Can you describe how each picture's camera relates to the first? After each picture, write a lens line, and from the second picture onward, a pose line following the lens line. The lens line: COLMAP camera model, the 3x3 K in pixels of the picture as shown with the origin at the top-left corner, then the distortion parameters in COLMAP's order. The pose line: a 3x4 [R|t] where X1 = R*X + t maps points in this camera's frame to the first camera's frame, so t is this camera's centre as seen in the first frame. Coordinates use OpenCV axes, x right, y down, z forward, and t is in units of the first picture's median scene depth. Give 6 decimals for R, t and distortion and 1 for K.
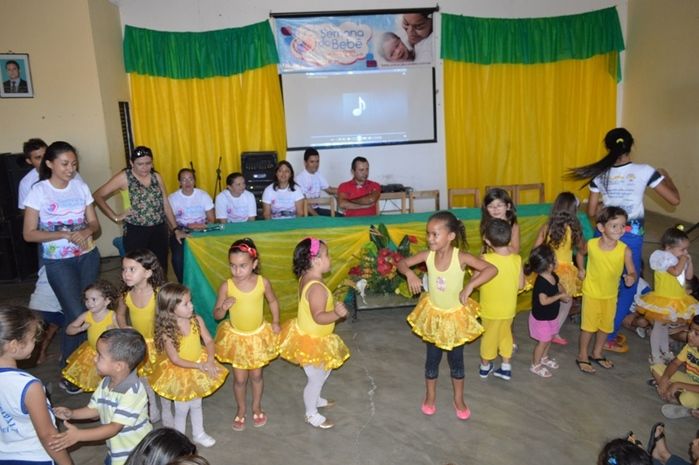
lens RADIAL K [[562.5, 0, 345.7], [0, 562.5, 235.4], [0, 0, 1]] dist [-0.010241, -0.003469]
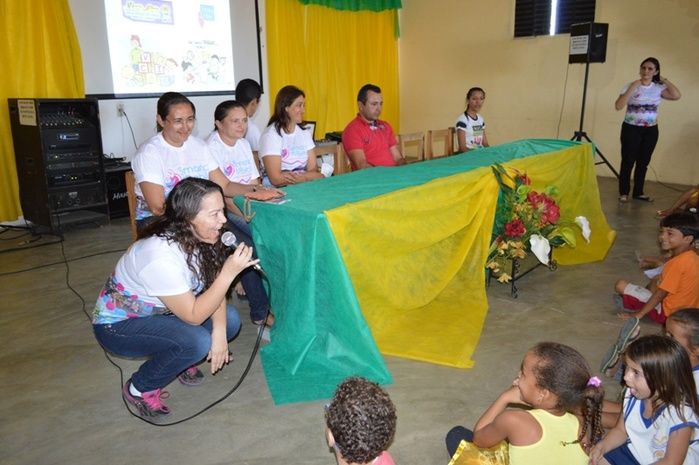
lens RADIAL K [[562.5, 0, 351.6], [0, 562.5, 234.4], [0, 0, 1]] dist [-0.010241, -0.003469]
pose [[0.702257, -0.144732, 0.697056, -0.363808], [0.135472, 0.988394, 0.068740, -0.002858], [-0.698915, 0.046158, 0.713714, 0.359610]]
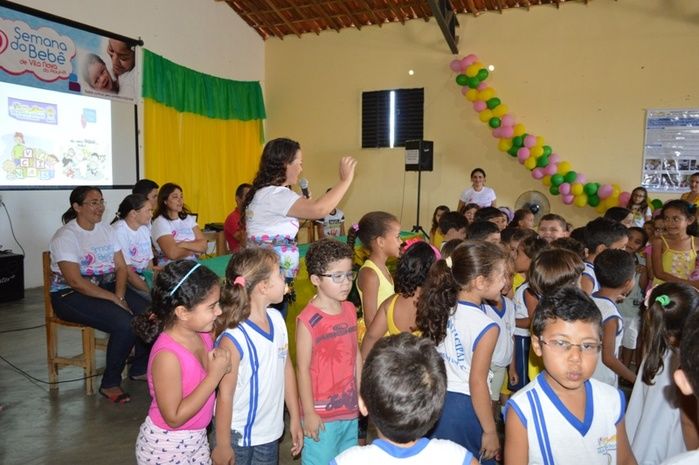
lens RADIAL K [[562.5, 0, 353.8], [0, 562.5, 231.6], [0, 0, 1]] dist [-0.010241, -0.003469]
pose [[0.504094, -0.017733, 0.863467, -0.452627], [0.150237, 0.986346, -0.067452, 0.010956], [-0.850481, 0.163727, 0.499875, 0.303464]]
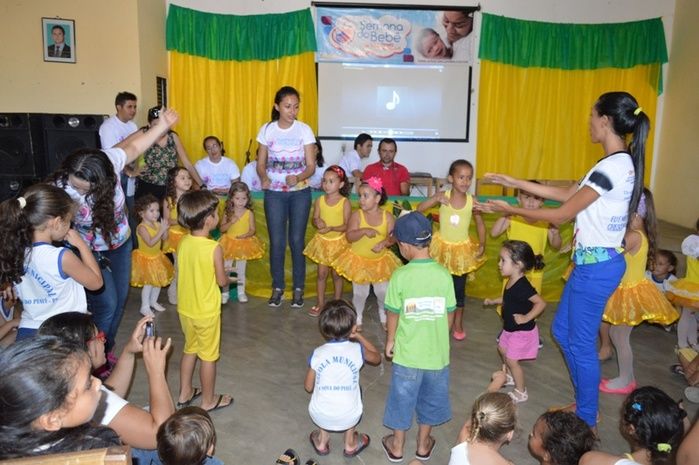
lens RADIAL K [[562.5, 0, 344.9], [0, 562.5, 233.2], [0, 0, 1]] dist [-0.010241, -0.003469]
pose [[0.995728, 0.079802, -0.046444, 0.004593], [-0.081262, 0.996228, -0.030450, 0.044758], [0.043839, 0.034094, 0.998457, 0.007484]]
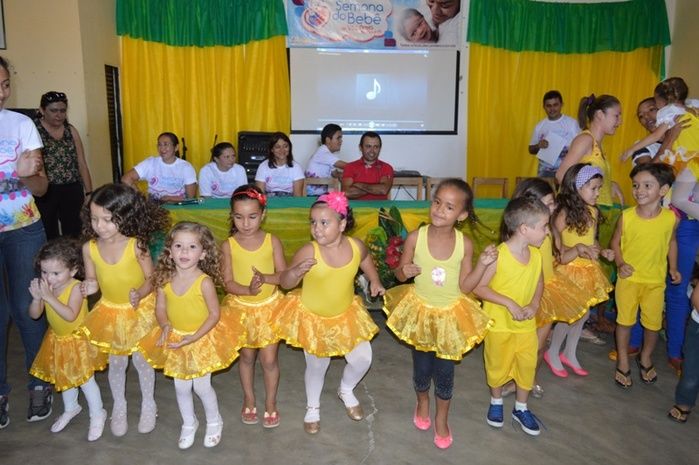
lens RADIAL K [[562.5, 0, 347.7], [0, 562.5, 231.2], [0, 0, 1]] dist [-0.010241, -0.003469]
pose [[0.998174, 0.060023, -0.006751, 0.002452], [-0.060163, 0.997923, -0.023035, 0.022103], [0.005354, 0.023399, 0.999712, 0.106684]]
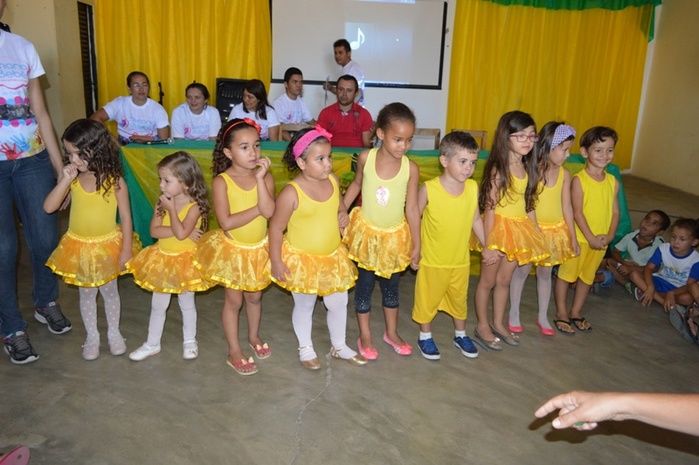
lens RADIAL K [[562.5, 0, 347.0], [0, 562.5, 233.2], [0, 0, 1]] dist [-0.010241, -0.003469]
pose [[0.995749, 0.089389, 0.022222, 0.016062], [-0.090328, 0.994866, 0.045630, 0.035255], [-0.018029, -0.047443, 0.998711, 0.112335]]
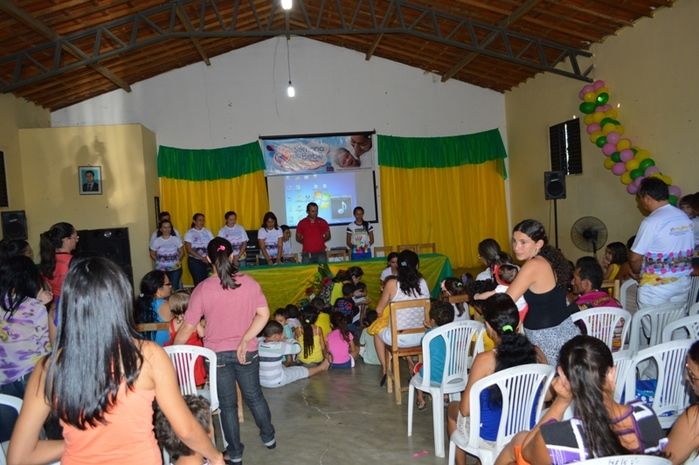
lens RADIAL K [[562.5, 0, 342.9], [0, 562.5, 238.0], [0, 0, 1]] dist [-0.010241, -0.003469]
pose [[0.999683, -0.014372, 0.020655, 0.047650], [0.017551, 0.986465, -0.163031, 0.104440], [-0.018032, 0.163342, 0.986405, -0.393538]]
